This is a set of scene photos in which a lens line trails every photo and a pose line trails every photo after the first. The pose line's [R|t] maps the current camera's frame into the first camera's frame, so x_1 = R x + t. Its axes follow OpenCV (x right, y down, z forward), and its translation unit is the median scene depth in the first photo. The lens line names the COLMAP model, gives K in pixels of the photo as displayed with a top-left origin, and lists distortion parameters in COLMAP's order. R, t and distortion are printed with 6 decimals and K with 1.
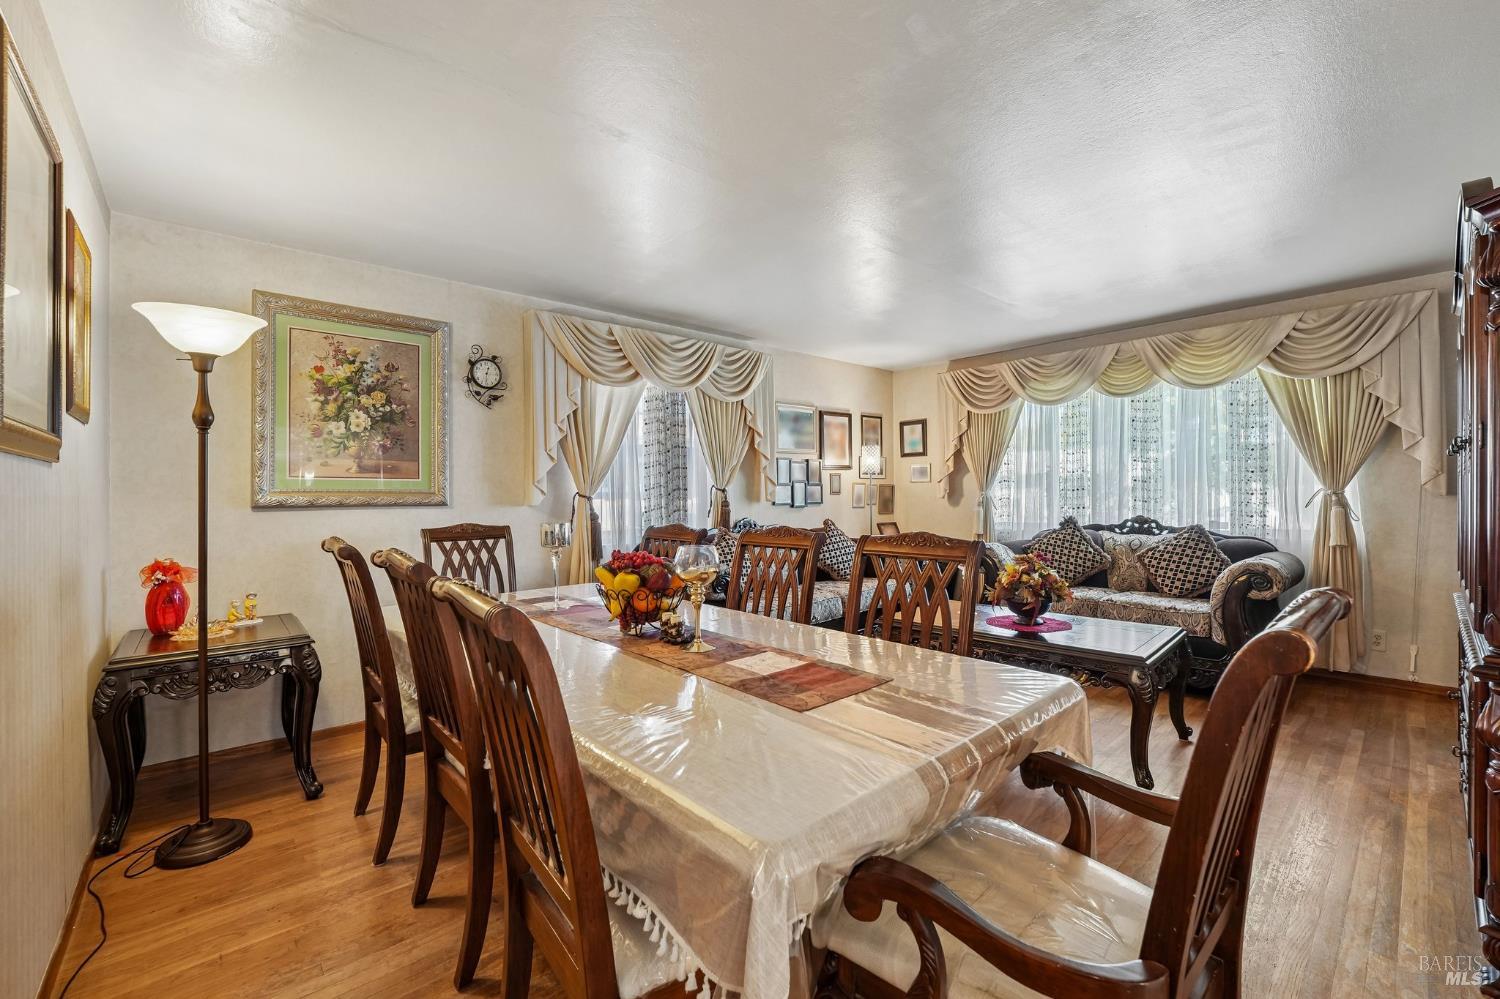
lens RADIAL K [[610.9, 0, 754.8], [0, 610.9, 492.4], [0, 0, 1]] dist [-0.019735, 0.000658]
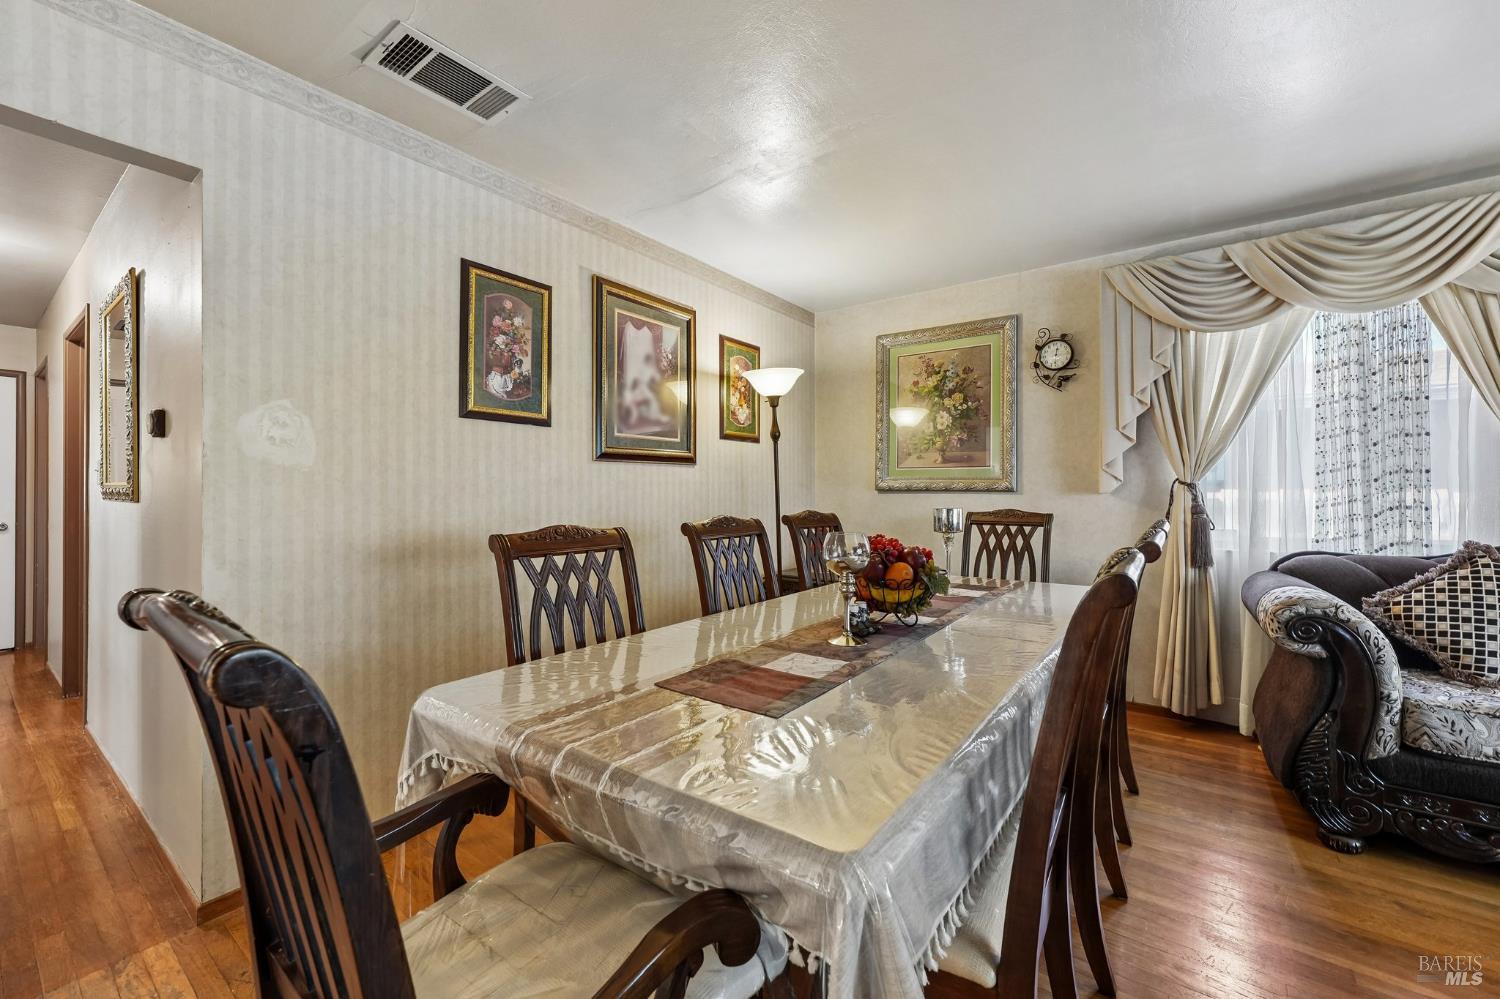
lens RADIAL K [[602.1, 0, 751.6], [0, 602.1, 484.1], [0, 0, 1]] dist [-0.002409, -0.000341]
pose [[0.201065, 0.001405, -0.979577, 0.315862], [0.002405, 0.999995, 0.001928, 0.004455], [0.979575, -0.002744, 0.201061, 0.270892]]
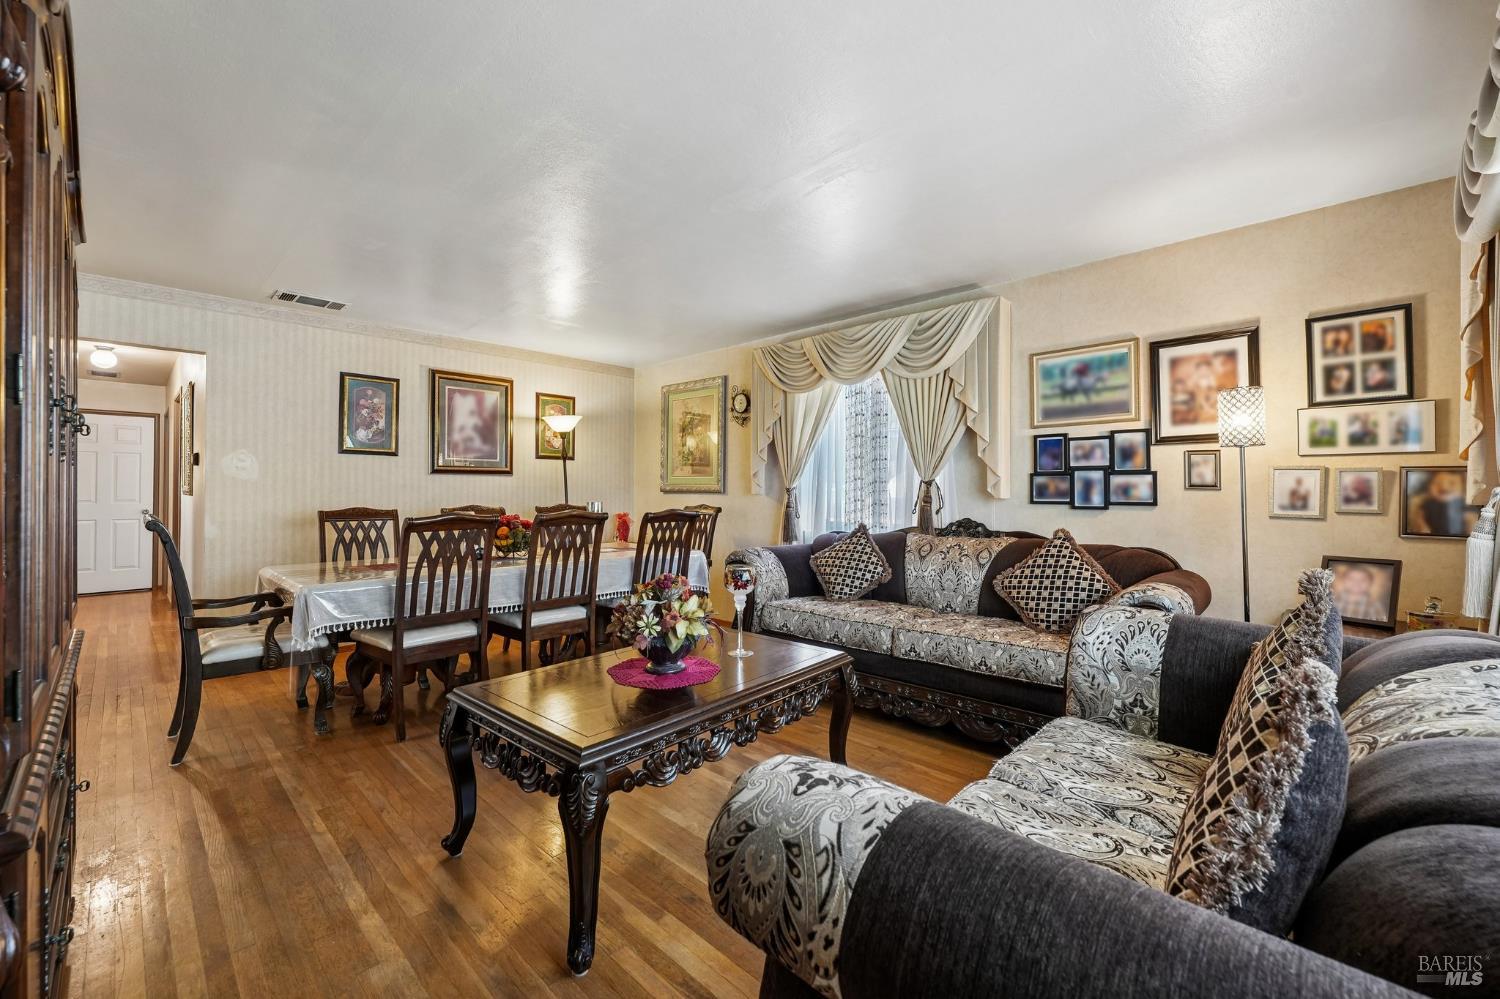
lens RADIAL K [[604.2, 0, 742.6], [0, 604.2, 482.6], [0, 0, 1]] dist [0.000288, 0.000034]
pose [[0.069891, -0.000938, -0.997554, 0.806713], [-0.000769, 0.999999, -0.000994, -0.002921], [0.997554, 0.000836, 0.069890, 0.724304]]
